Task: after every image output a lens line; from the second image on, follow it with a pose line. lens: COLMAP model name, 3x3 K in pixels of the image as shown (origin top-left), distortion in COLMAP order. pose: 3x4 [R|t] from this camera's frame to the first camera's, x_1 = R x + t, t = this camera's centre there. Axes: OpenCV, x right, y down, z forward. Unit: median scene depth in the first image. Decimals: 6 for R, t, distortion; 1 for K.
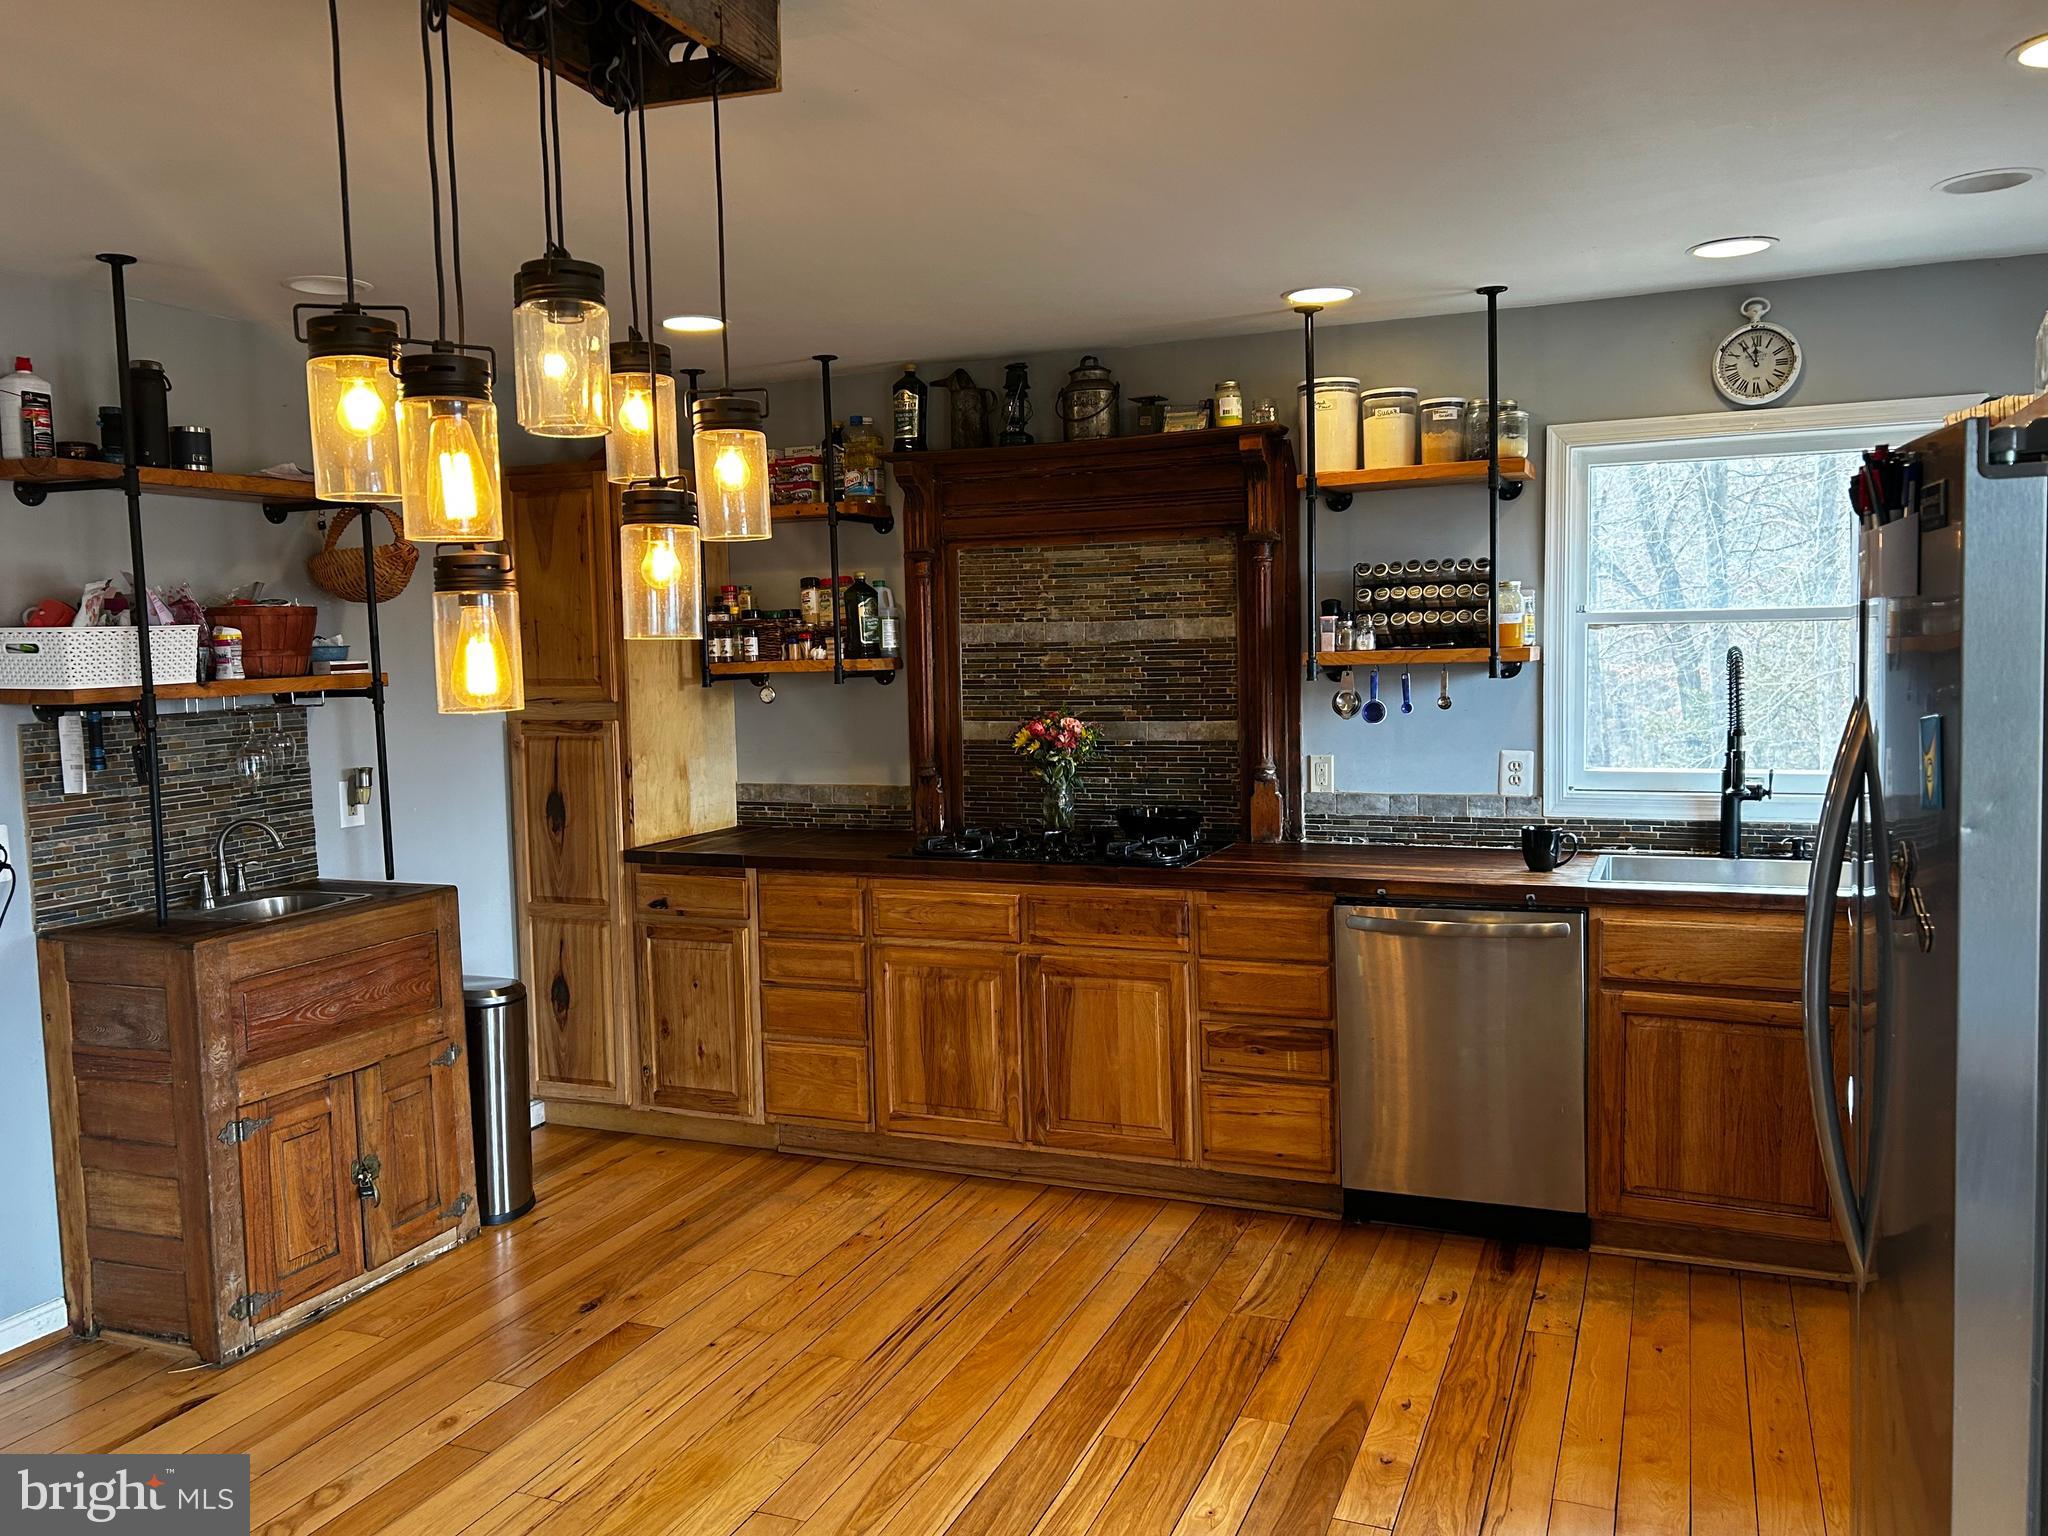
lens RADIAL K [[1620.8, 0, 1018.0], [0, 1620.8, 763.7], [0, 0, 1]] dist [0.200719, -0.411767]
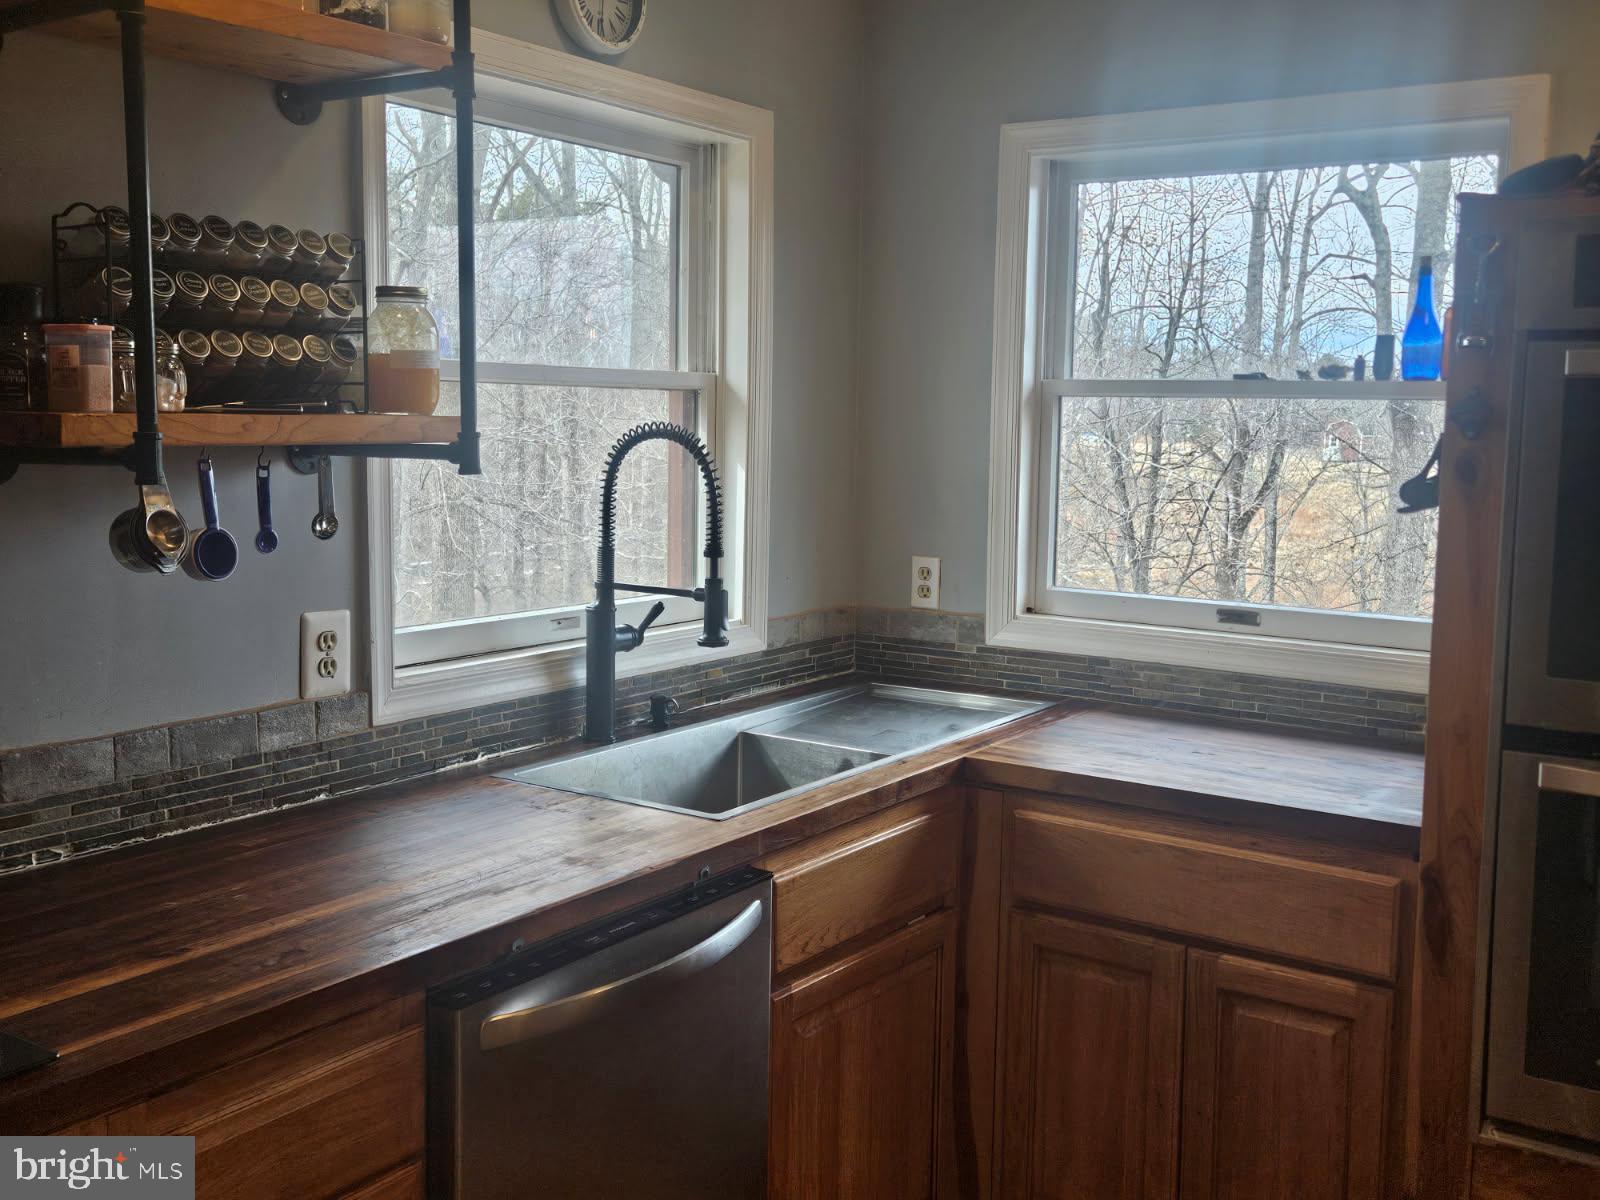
lens RADIAL K [[1640.4, 0, 805.2], [0, 1640.4, 582.4], [0, 0, 1]] dist [0.082293, -0.005699]
pose [[0.190328, -0.078785, 0.978554, -0.180340], [0.060064, 0.995842, 0.068495, -0.043334], [-0.979881, 0.045739, 0.194269, 0.741277]]
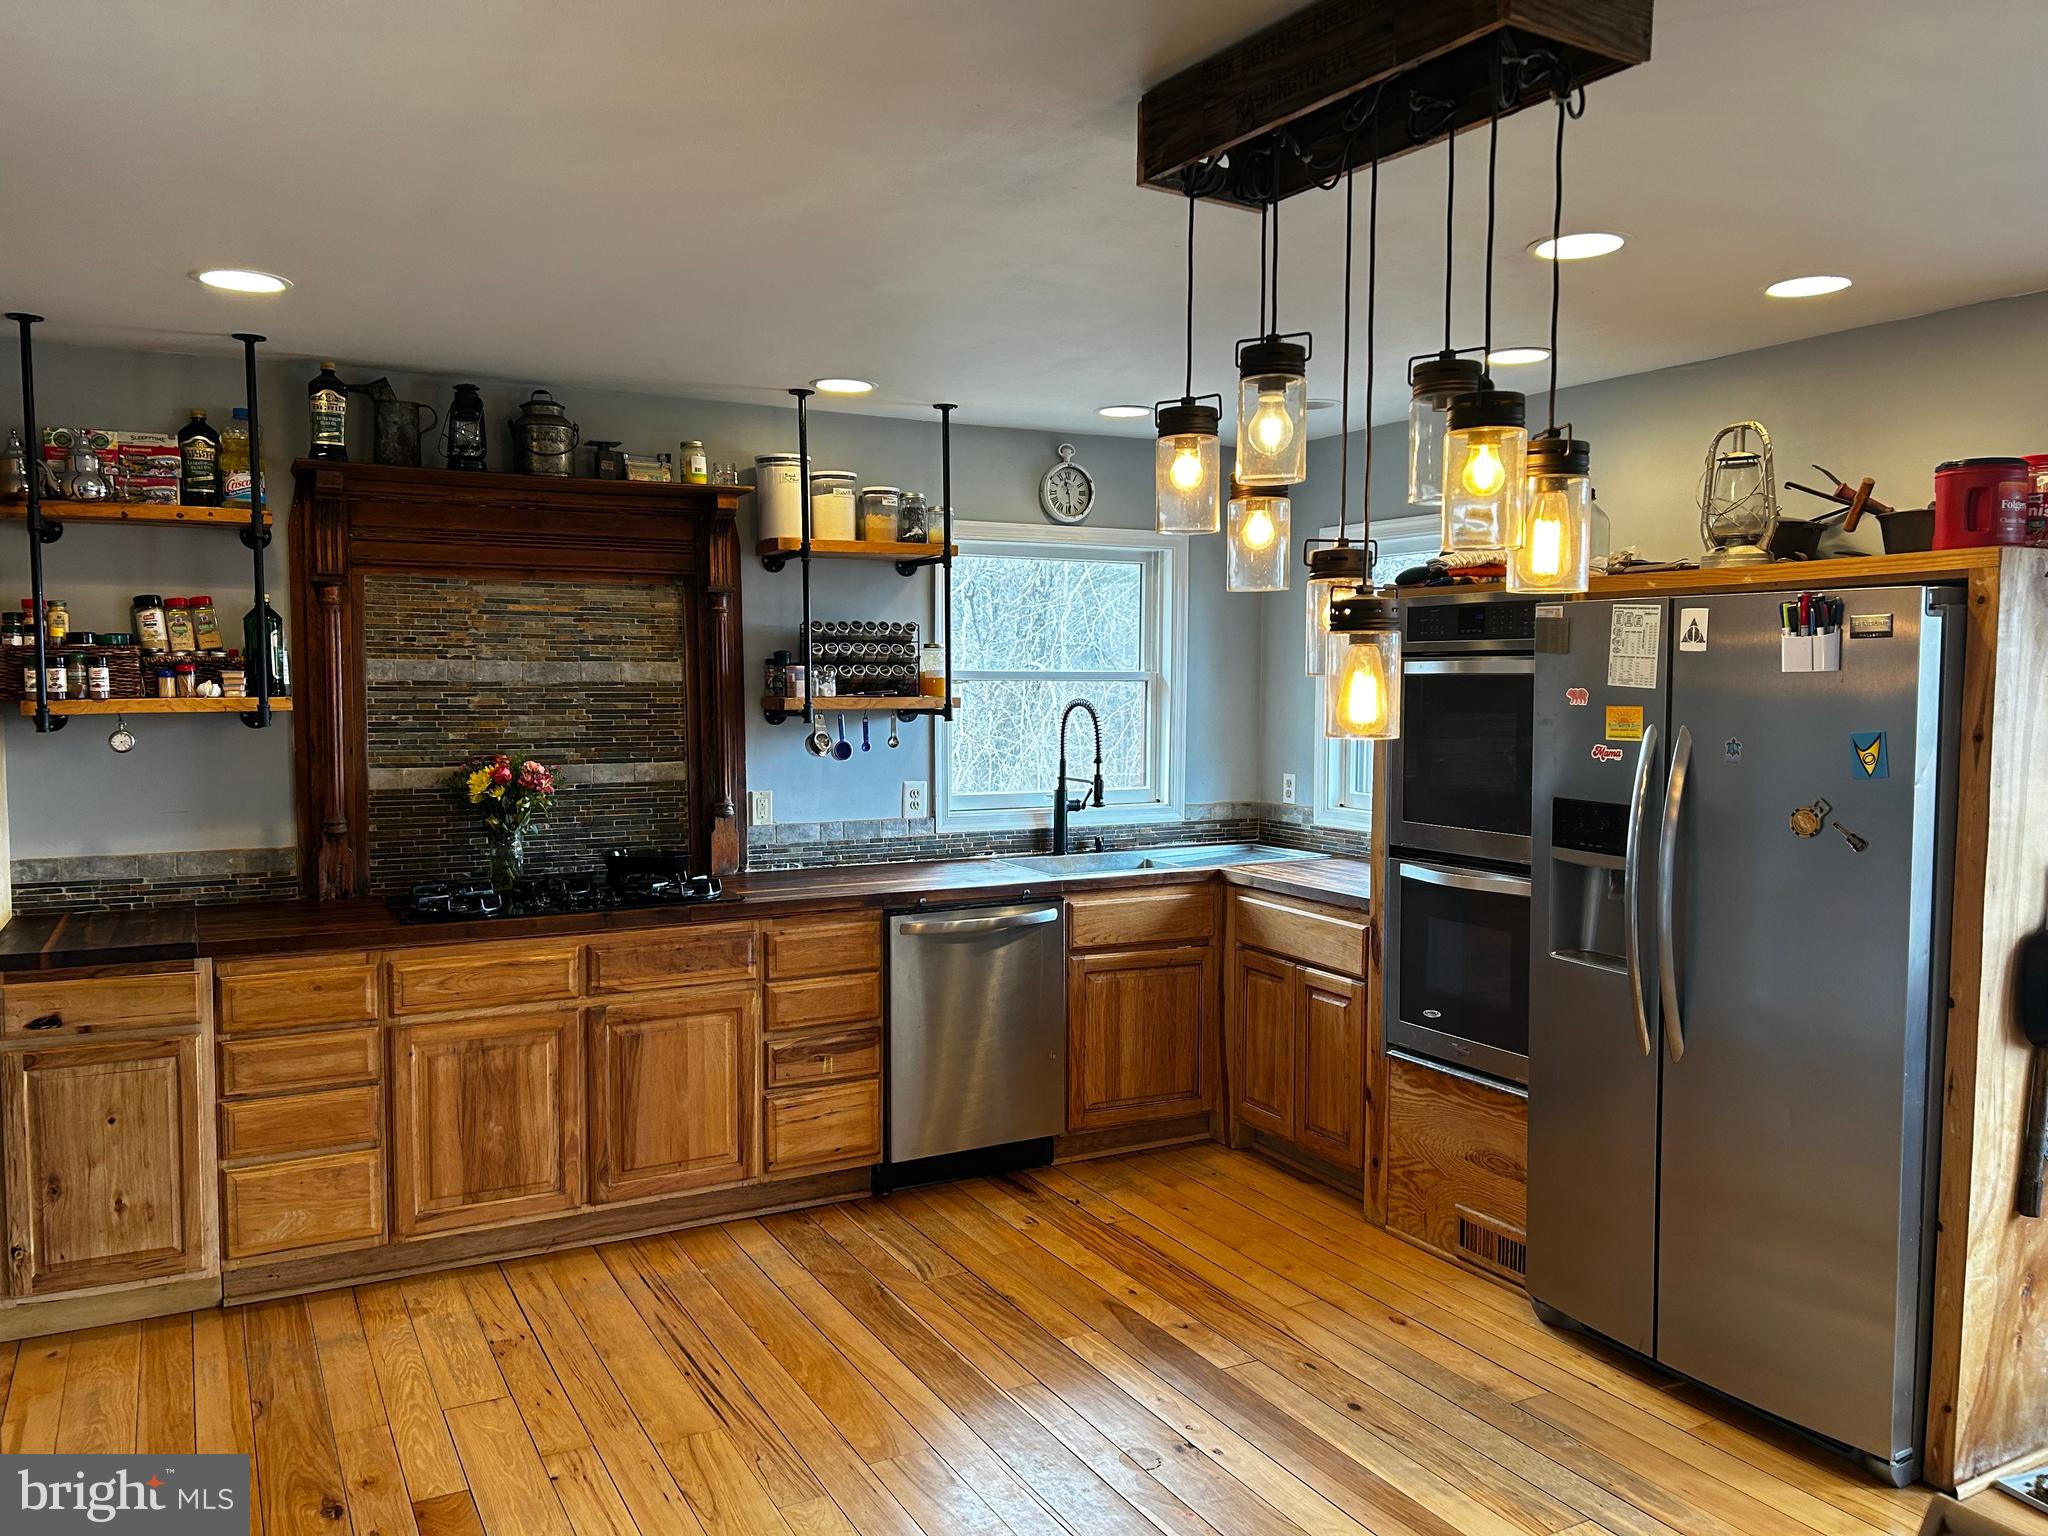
lens RADIAL K [[1543.9, 0, 1015.7], [0, 1543.9, 763.5], [0, 0, 1]] dist [0.065115, -0.062914]
pose [[0.632393, -0.019771, 0.774395, -0.529134], [0.044679, 0.998941, -0.010982, -0.004820], [-0.773358, 0.041544, 0.632607, 0.217640]]
